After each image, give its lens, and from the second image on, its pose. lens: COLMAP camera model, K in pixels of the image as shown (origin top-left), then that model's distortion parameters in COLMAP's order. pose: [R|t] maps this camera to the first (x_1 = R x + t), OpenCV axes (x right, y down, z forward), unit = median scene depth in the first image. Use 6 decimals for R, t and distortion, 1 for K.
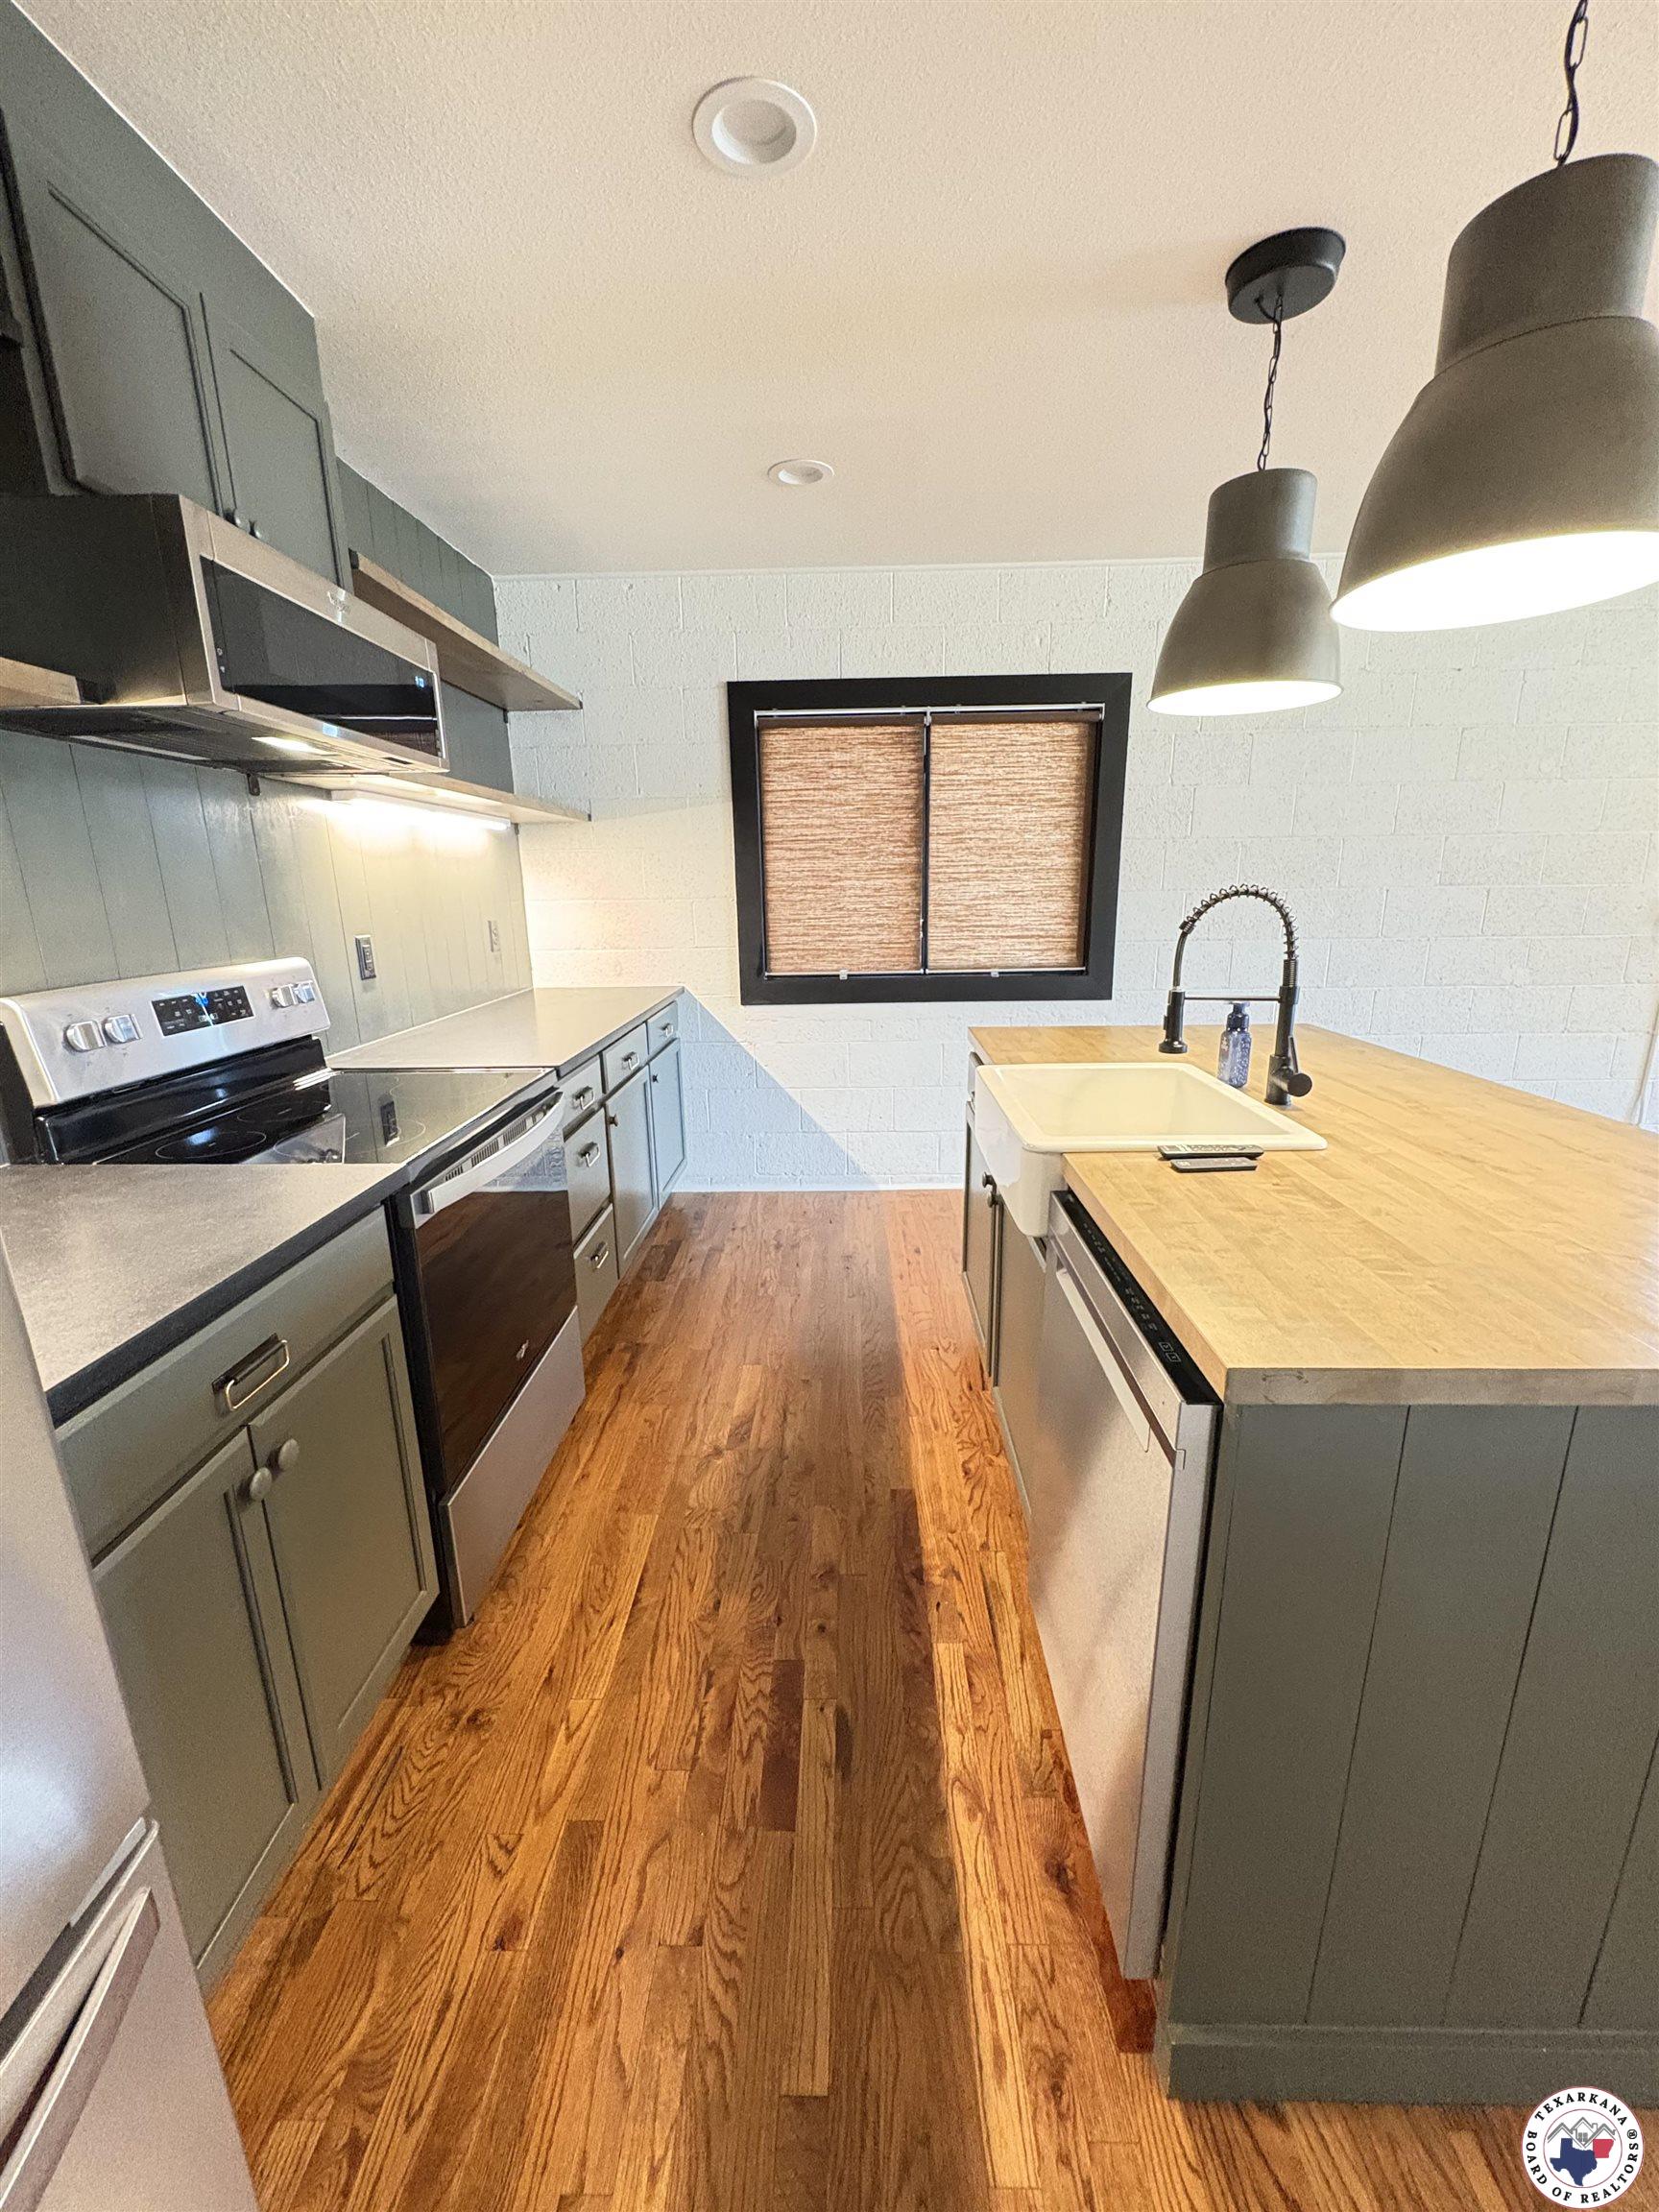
lens RADIAL K [[882.1, 0, 831.2], [0, 882.1, 1107.1], [0, 0, 1]] dist [0.000085, 0.001135]
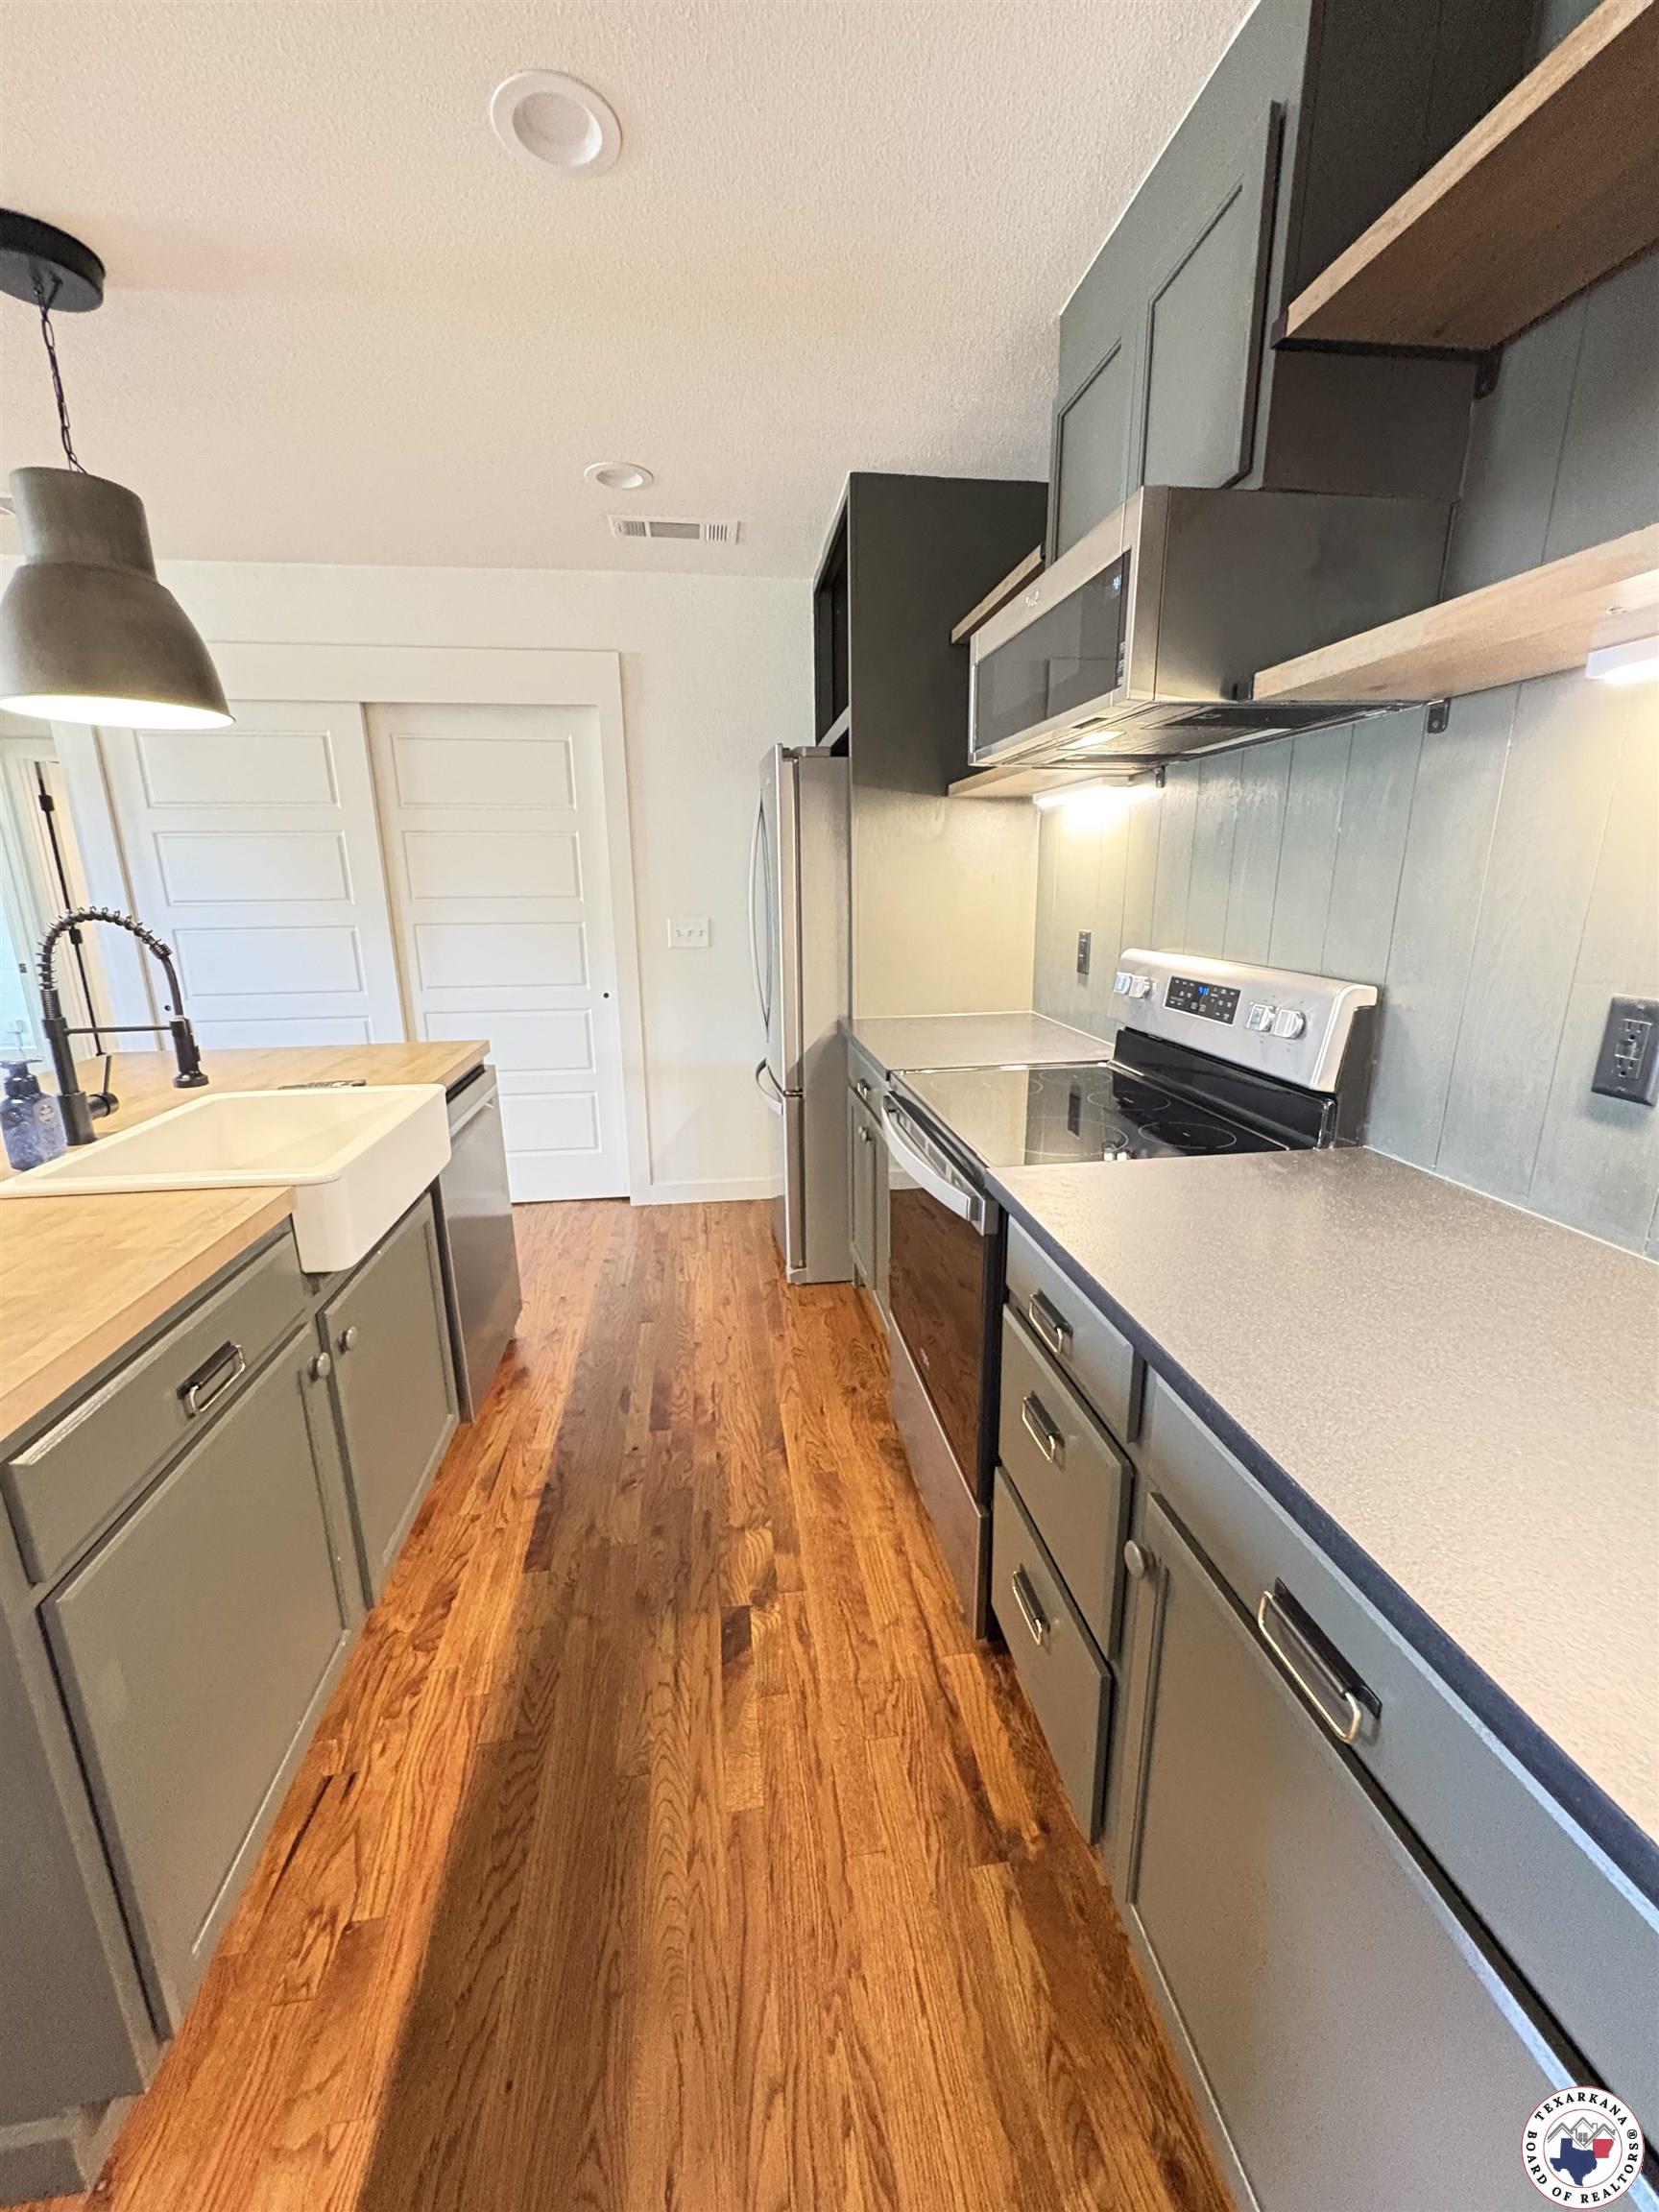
lens RADIAL K [[882.1, 0, 822.1], [0, 882.1, 1104.2], [0, 0, 1]] dist [0.000085, 0.001135]
pose [[-0.987489, 0.064167, -0.144040, -0.062982], [-0.013167, 0.876716, 0.480829, -0.244167], [0.157136, 0.476710, -0.864902, 0.937296]]
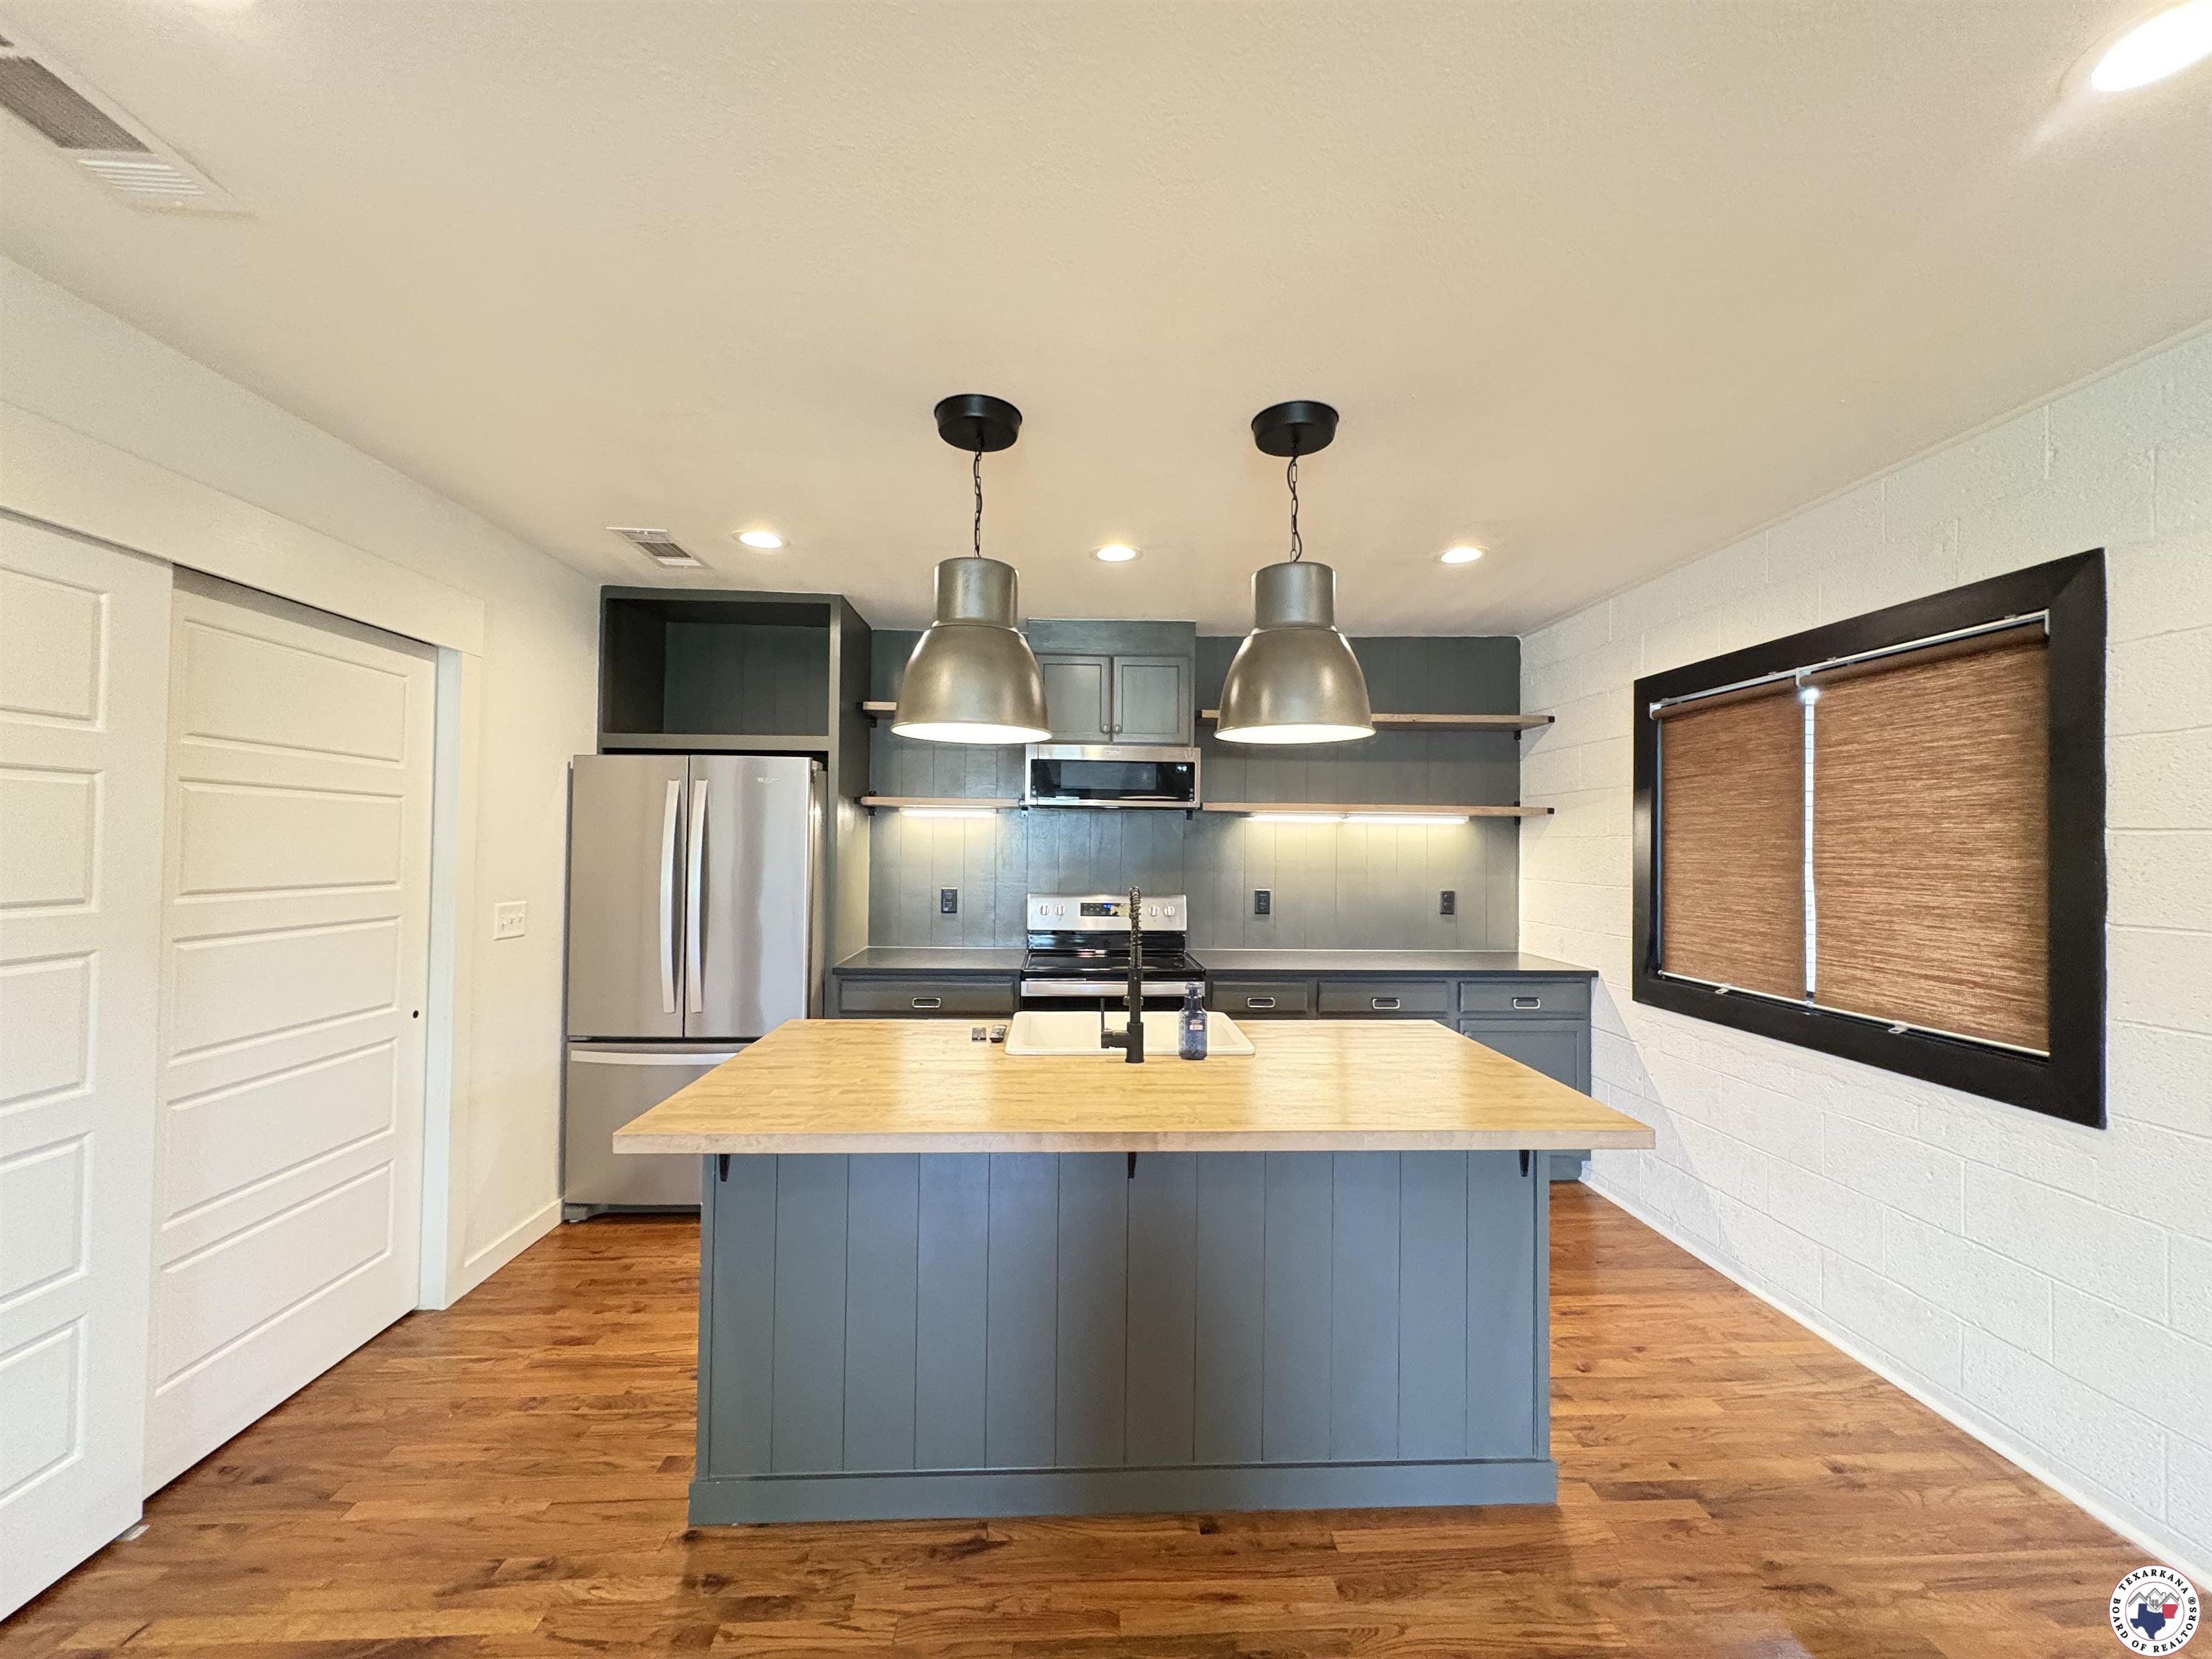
lens RADIAL K [[882.1, 0, 1108.3], [0, 882.1, 833.3], [0, 0, 1]] dist [0.000085, 0.001135]
pose [[0.069918, 0.006271, -0.997533, 0.854181], [-0.258865, 0.965838, -0.012072, -0.143159], [0.963380, 0.259071, 0.069152, 0.392634]]
